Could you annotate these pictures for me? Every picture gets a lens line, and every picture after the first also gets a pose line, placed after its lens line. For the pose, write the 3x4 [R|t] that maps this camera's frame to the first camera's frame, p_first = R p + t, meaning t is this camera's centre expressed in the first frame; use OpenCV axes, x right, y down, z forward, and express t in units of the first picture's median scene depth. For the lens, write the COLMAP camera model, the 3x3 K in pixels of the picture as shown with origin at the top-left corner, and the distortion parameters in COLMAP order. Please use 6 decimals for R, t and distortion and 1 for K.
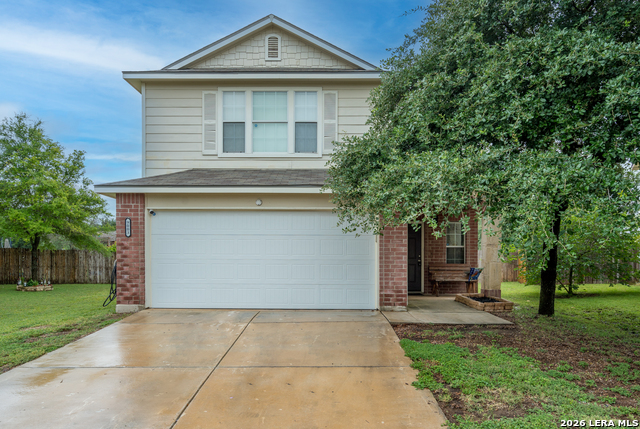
lens RADIAL K [[434.2, 0, 323.9], [0, 434.2, 266.1], [0, 0, 1]] dist [-0.000247, 0.005215]
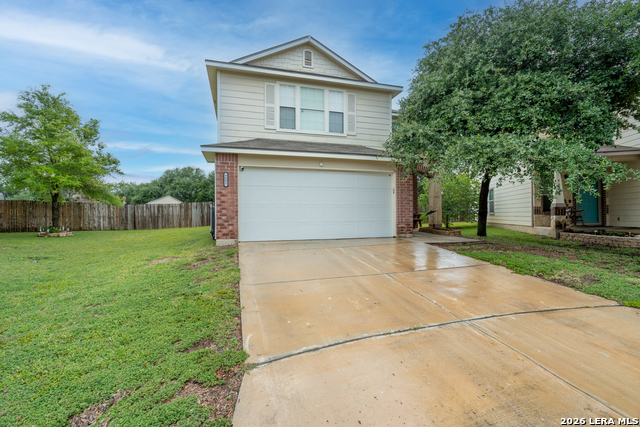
lens RADIAL K [[293.7, 0, 319.8], [0, 293.7, 211.0], [0, 0, 1]] dist [-0.001093, -0.000510]
pose [[0.953789, -0.006184, 0.300412, -0.394711], [0.012914, 0.999708, -0.020423, 0.022922], [-0.300198, 0.023359, 0.953591, 0.076769]]
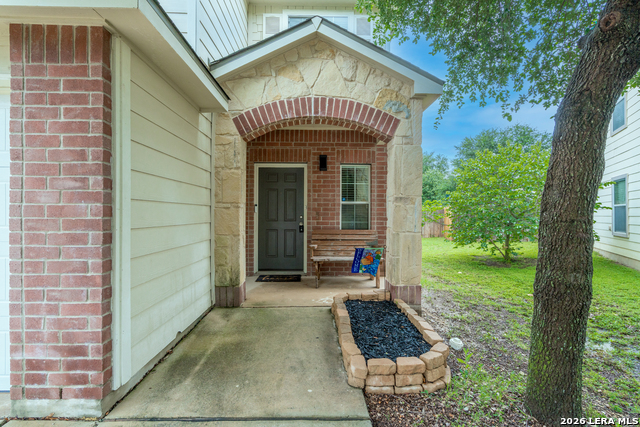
lens RADIAL K [[293.7, 0, 320.5], [0, 293.7, 213.0], [0, 0, 1]] dist [-0.001093, -0.000510]
pose [[0.999474, -0.001117, 0.032400, 0.294516], [0.001546, 0.999911, -0.013242, -0.029388], [-0.032382, 0.013285, 0.999387, 0.696526]]
